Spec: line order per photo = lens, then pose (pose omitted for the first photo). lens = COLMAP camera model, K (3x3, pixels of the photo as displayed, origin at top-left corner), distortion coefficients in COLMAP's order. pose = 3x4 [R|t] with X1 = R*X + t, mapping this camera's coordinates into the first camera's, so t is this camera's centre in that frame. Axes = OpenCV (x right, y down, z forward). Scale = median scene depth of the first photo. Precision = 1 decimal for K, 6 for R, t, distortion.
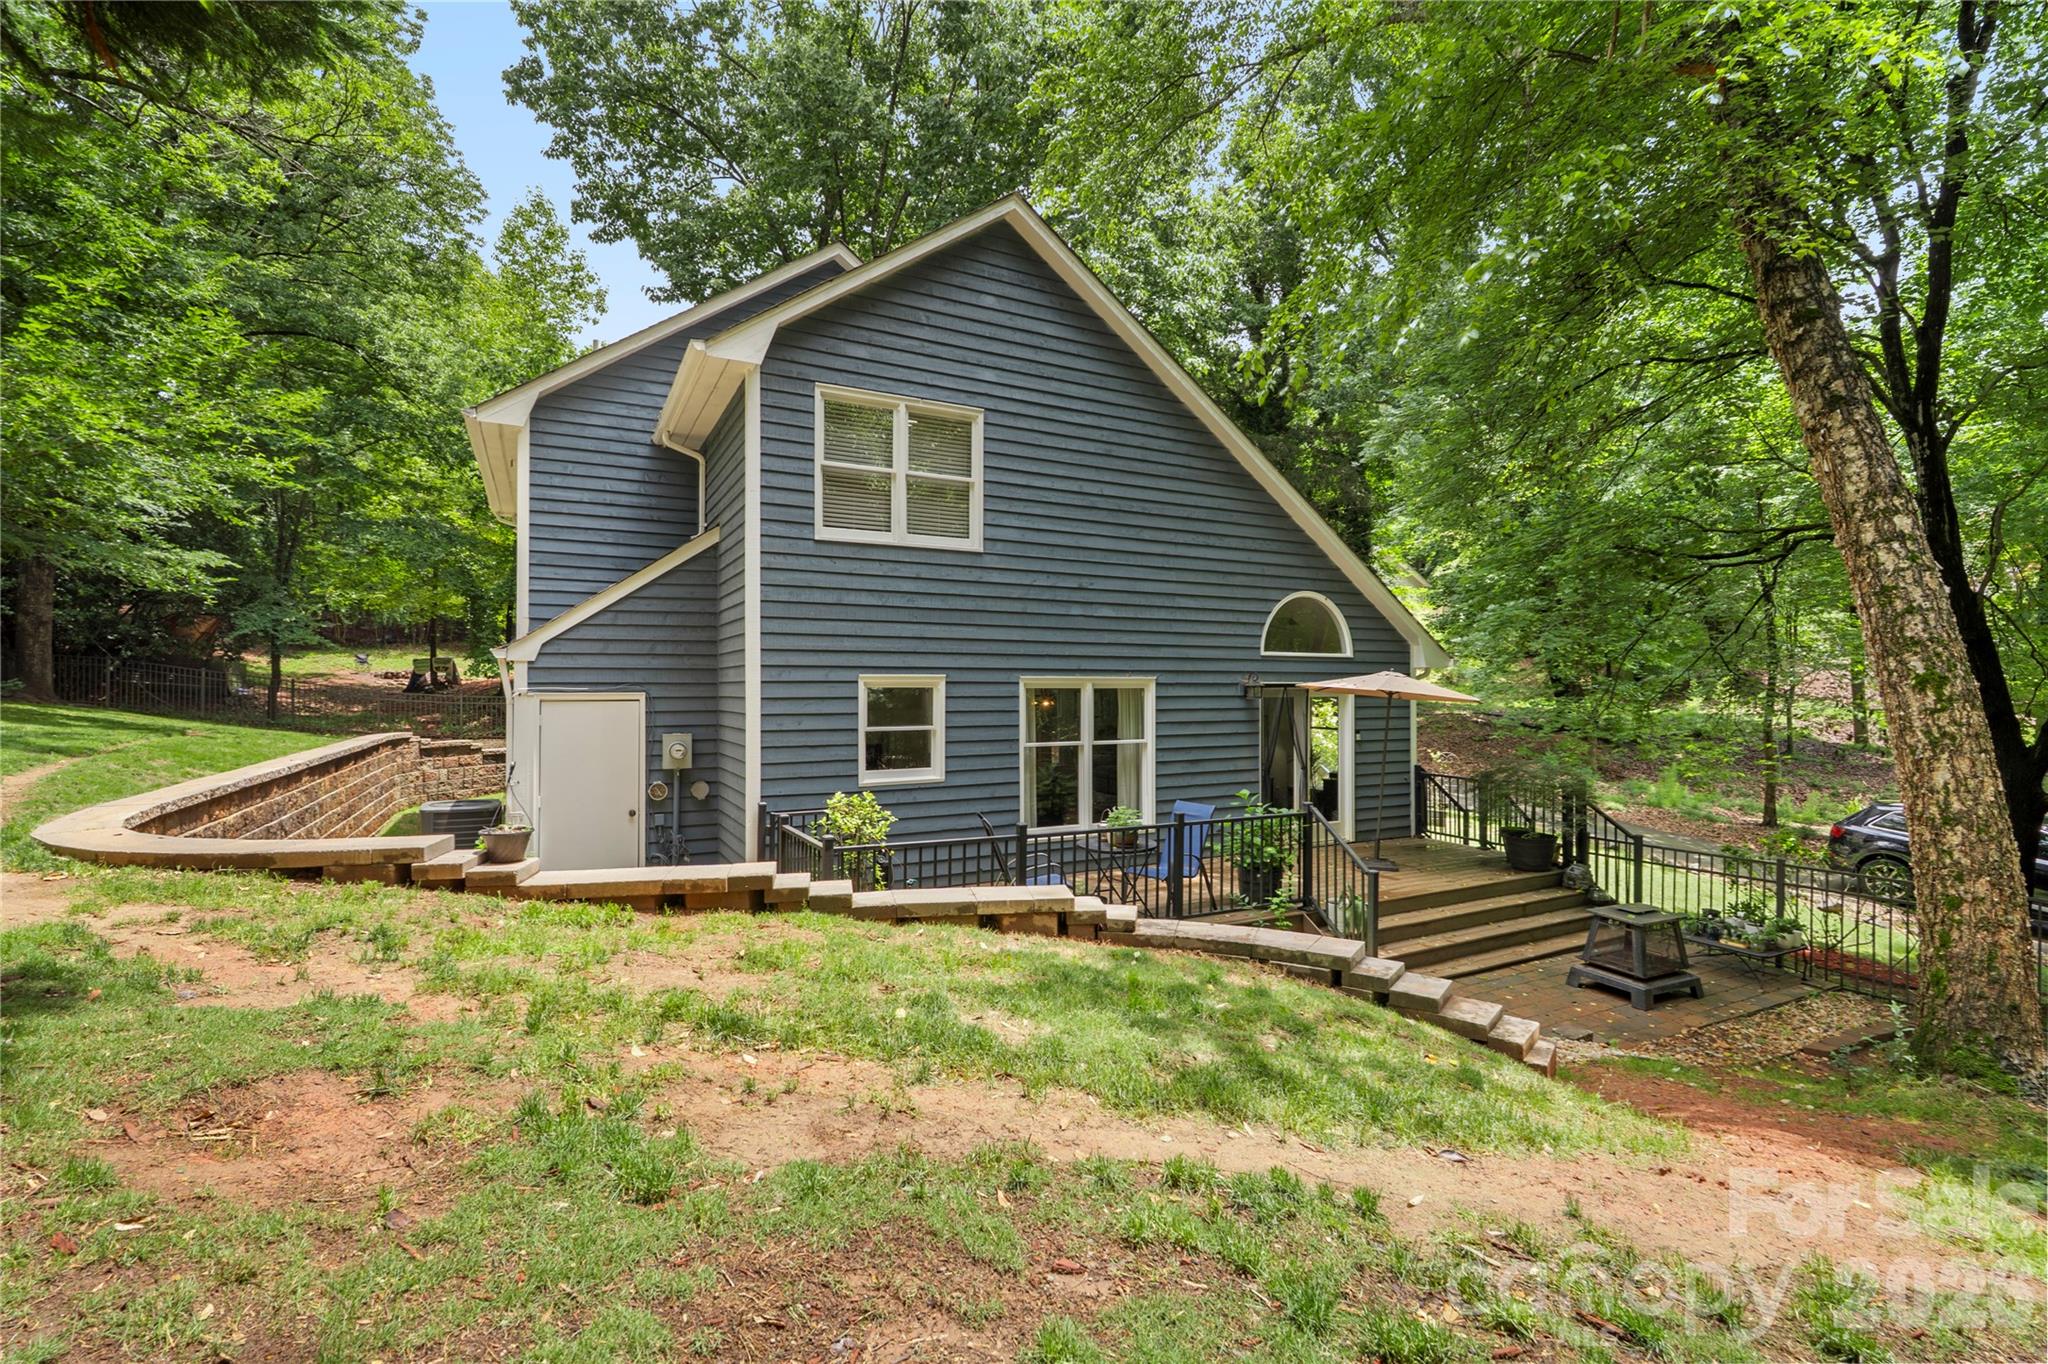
lens RADIAL K [[907.2, 0, 1019.7], [0, 907.2, 689.3], [0, 0, 1]] dist [0.000076, -0.000009]
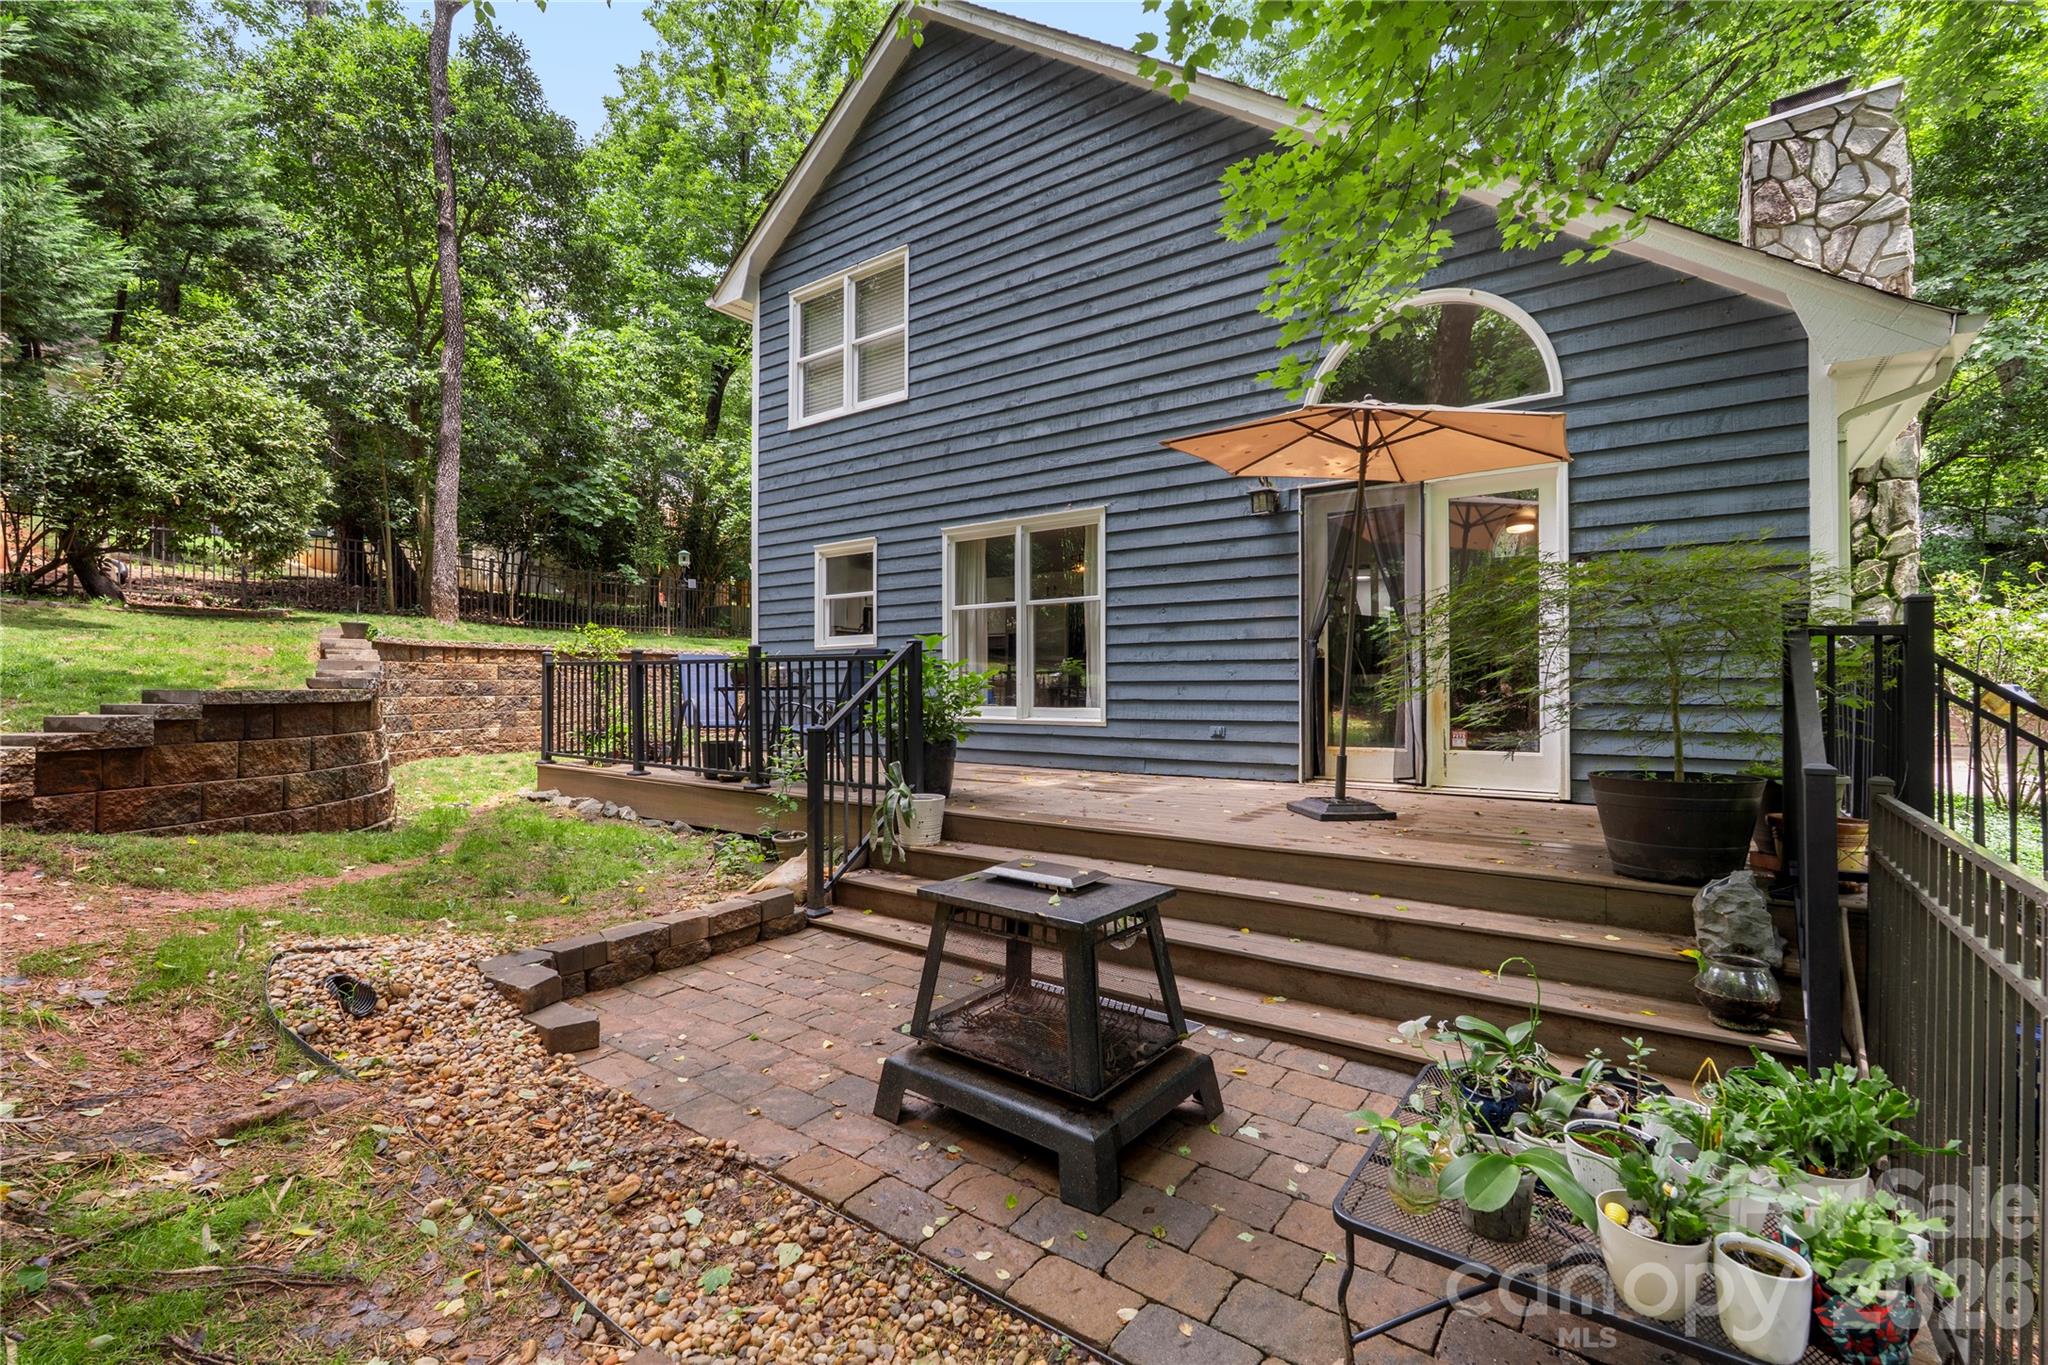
lens RADIAL K [[907.2, 0, 1023.0], [0, 907.2, 688.1], [0, 0, 1]] dist [0.000076, -0.000009]
pose [[0.438617, -0.002768, -0.898670, 0.803631], [-0.000523, 0.999994, -0.003335, 0.139392], [0.898674, 0.001933, 0.438613, 0.673154]]
